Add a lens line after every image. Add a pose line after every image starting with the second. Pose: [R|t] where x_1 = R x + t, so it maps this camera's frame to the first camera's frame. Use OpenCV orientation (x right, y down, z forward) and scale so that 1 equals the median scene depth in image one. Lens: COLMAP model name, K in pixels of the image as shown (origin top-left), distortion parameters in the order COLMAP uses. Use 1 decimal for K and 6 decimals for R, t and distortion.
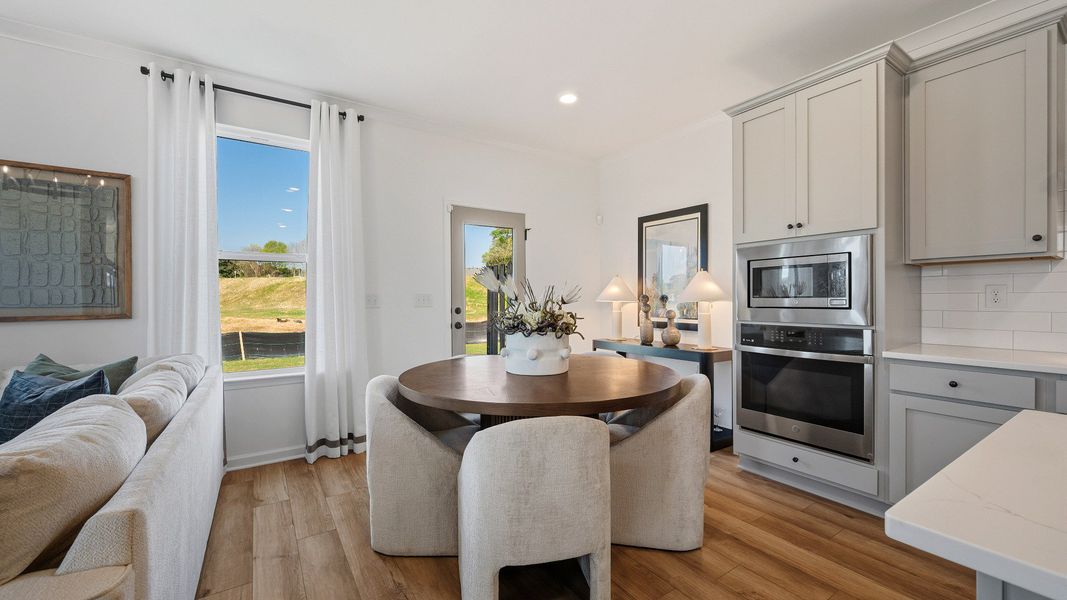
lens RADIAL K [[420.8, 0, 533.2], [0, 420.8, 301.1], [0, 0, 1]] dist [-0.001503, 0.000017]
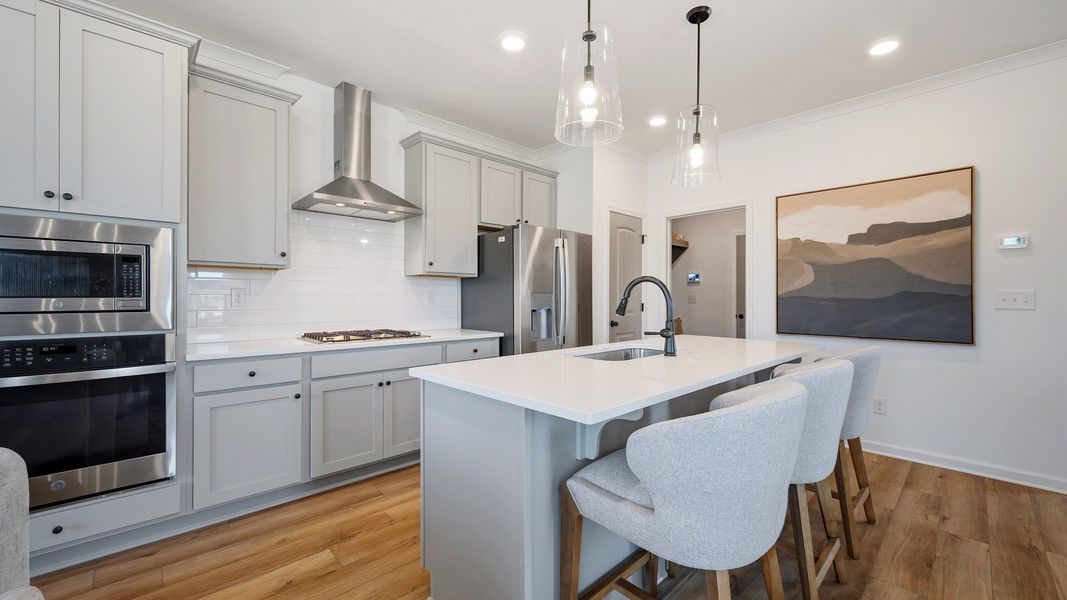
lens RADIAL K [[420.8, 0, 538.7], [0, 420.8, 297.5], [0, 0, 1]] dist [-0.001503, 0.000017]
pose [[-0.181725, 0.007238, 0.983323, -0.212632], [0.006998, 0.999957, -0.006067, 0.001131], [-0.983325, 0.005779, -0.181767, 0.343034]]
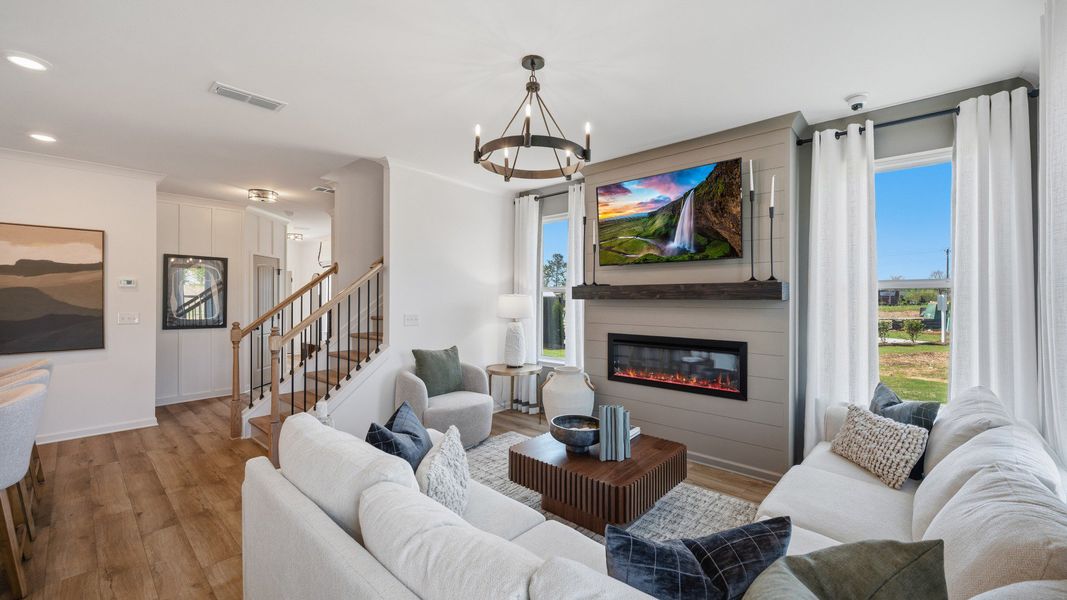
lens RADIAL K [[420.8, 0, 534.0], [0, 420.8, 297.7], [0, 0, 1]] dist [-0.001503, 0.000017]
pose [[-0.969240, 0.002852, -0.246102, -0.597605], [0.000832, 0.999965, 0.008311, -0.091342], [0.246117, 0.007851, -0.969208, 1.087487]]
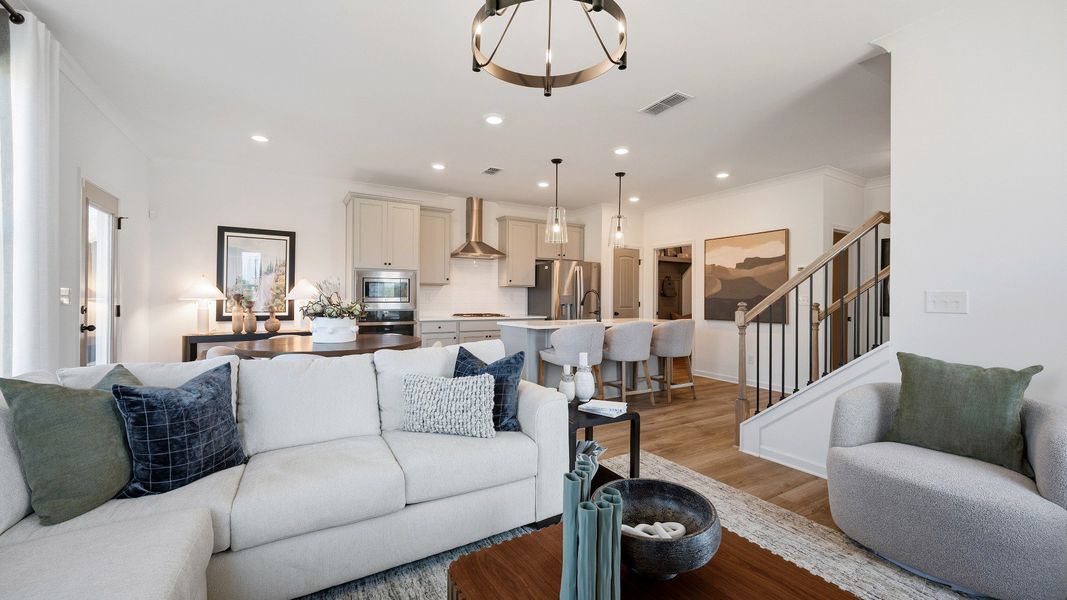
lens RADIAL K [[420.8, 0, 540.3], [0, 420.8, 296.6], [0, 0, 1]] dist [-0.001503, 0.000017]
pose [[0.037747, 0.011495, 0.999221, -1.488232], [0.002115, 0.999931, -0.011583, 0.013234], [-0.999285, 0.002550, 0.037720, 0.147760]]
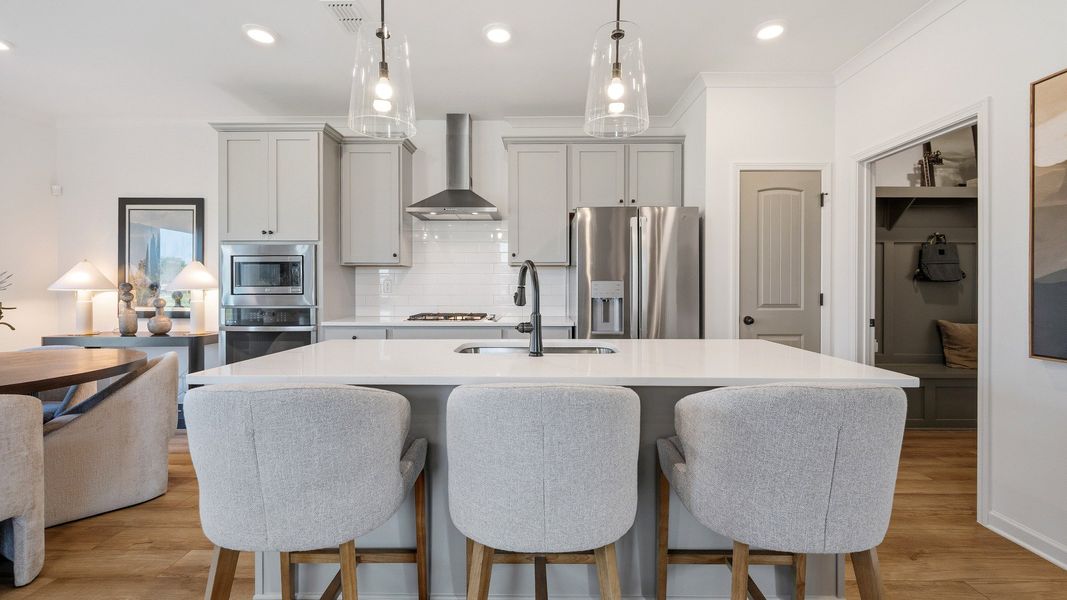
lens RADIAL K [[420.8, 0, 532.4], [0, 420.8, 288.1], [0, 0, 1]] dist [-0.001503, 0.000017]
pose [[0.555256, 0.001469, 0.831678, -0.014545], [0.003239, 0.999987, -0.003929, 0.004571], [-0.831673, 0.004876, 0.555244, -0.428478]]
